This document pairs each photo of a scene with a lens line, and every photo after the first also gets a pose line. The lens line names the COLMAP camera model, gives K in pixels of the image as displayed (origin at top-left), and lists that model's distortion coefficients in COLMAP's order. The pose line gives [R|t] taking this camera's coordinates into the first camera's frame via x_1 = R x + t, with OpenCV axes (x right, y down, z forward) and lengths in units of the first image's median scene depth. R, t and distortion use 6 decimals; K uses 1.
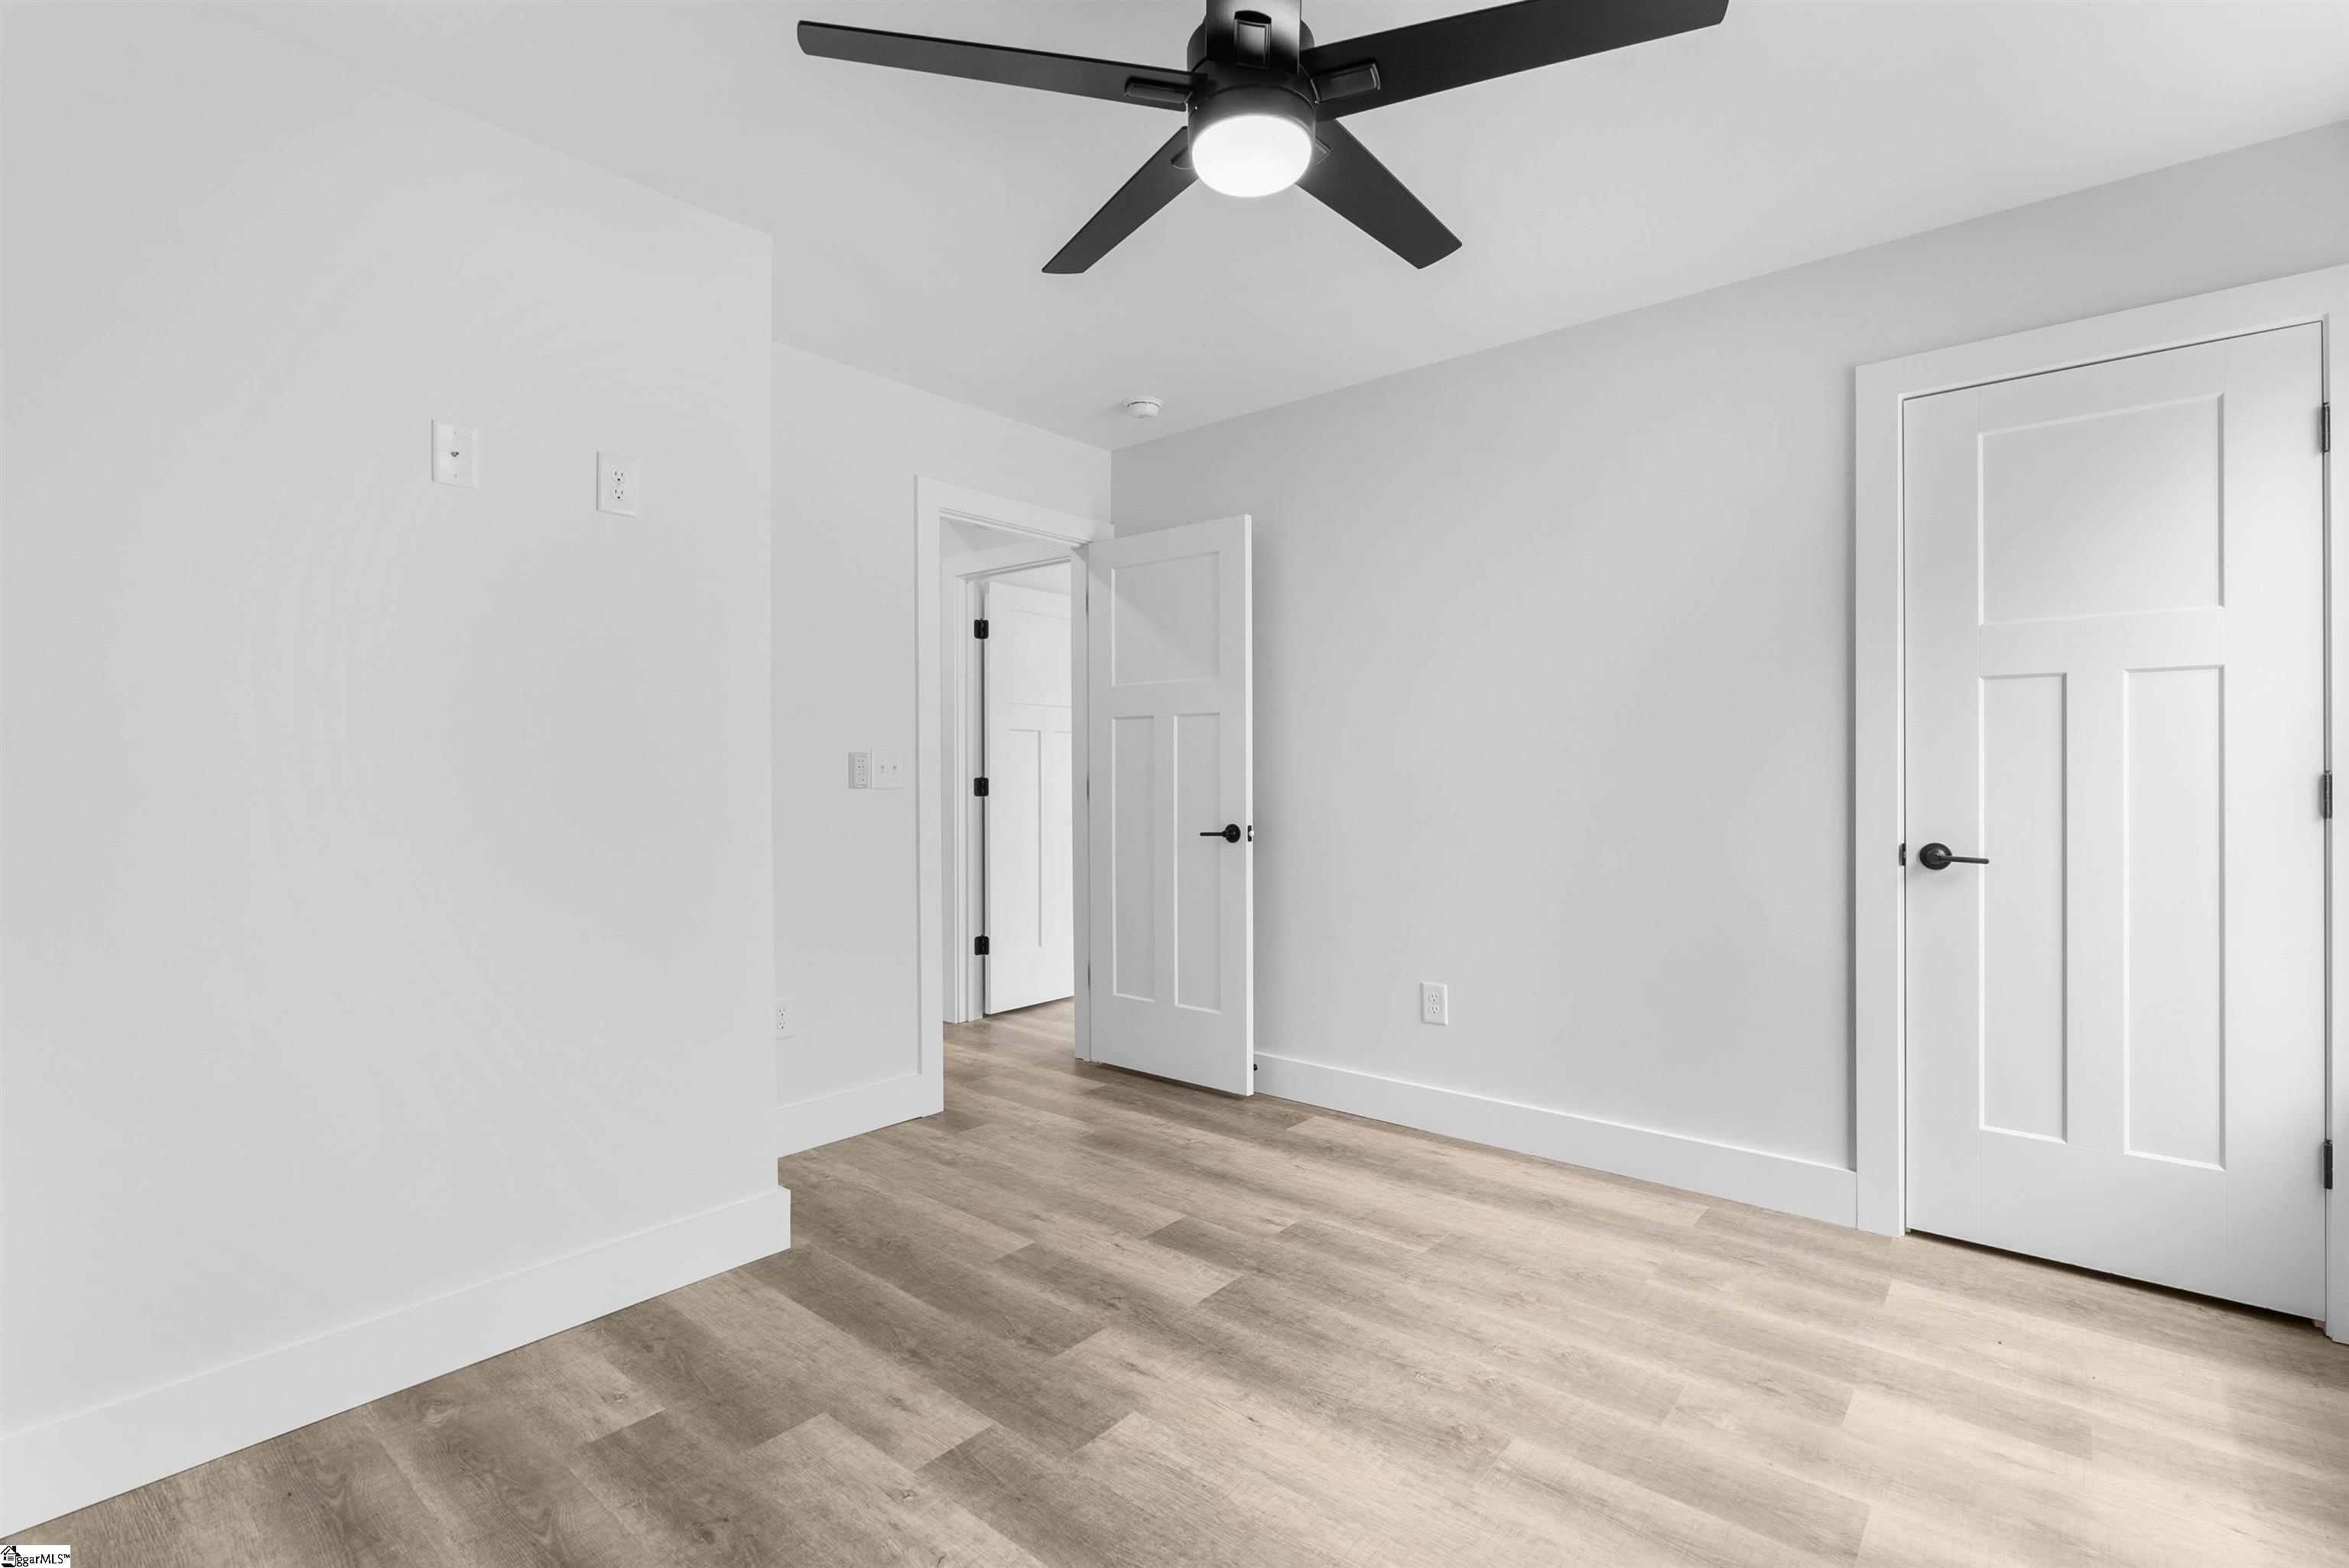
lens RADIAL K [[1075.1, 0, 1169.5], [0, 1075.1, 787.2], [0, 0, 1]] dist [-0.011196, 0.000812]
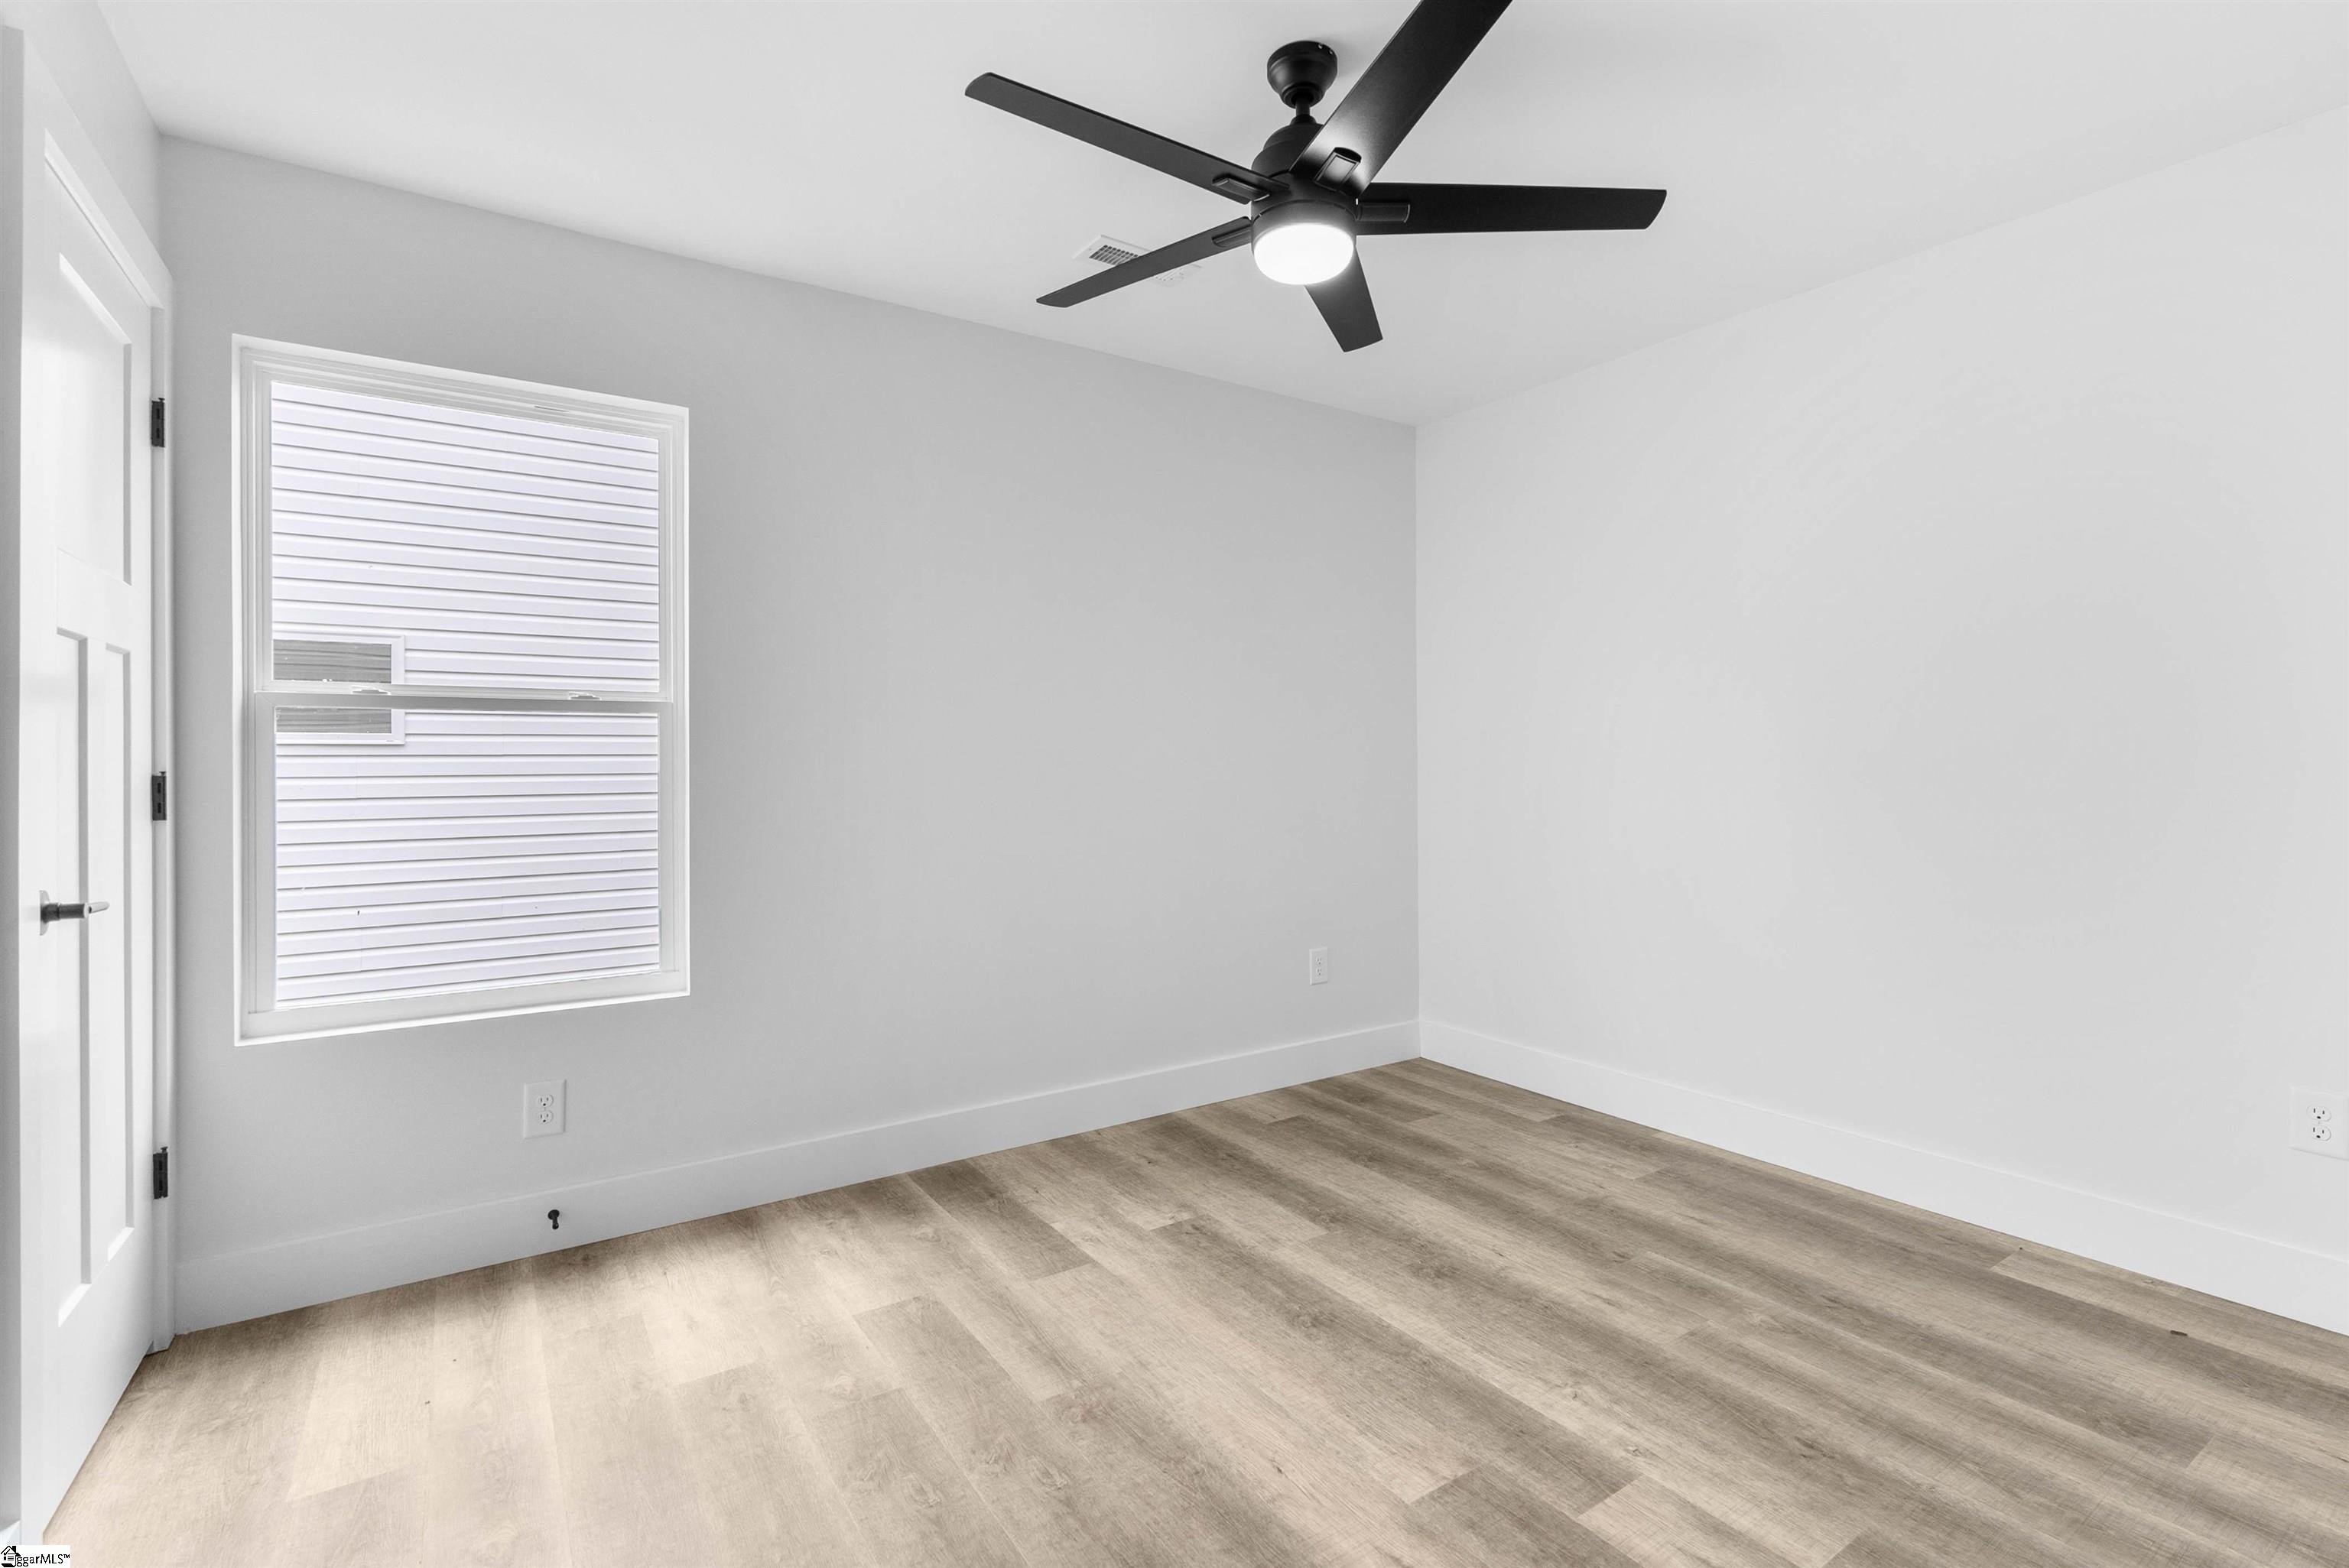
lens RADIAL K [[1059.3, 0, 1179.8], [0, 1059.3, 772.4], [0, 0, 1]] dist [-0.007623, 0.000897]
pose [[-0.961786, 0.009004, 0.273654, -0.098319], [0.013825, 0.999781, 0.015693, -0.021868], [-0.273452, 0.018877, -0.961700, 1.964958]]
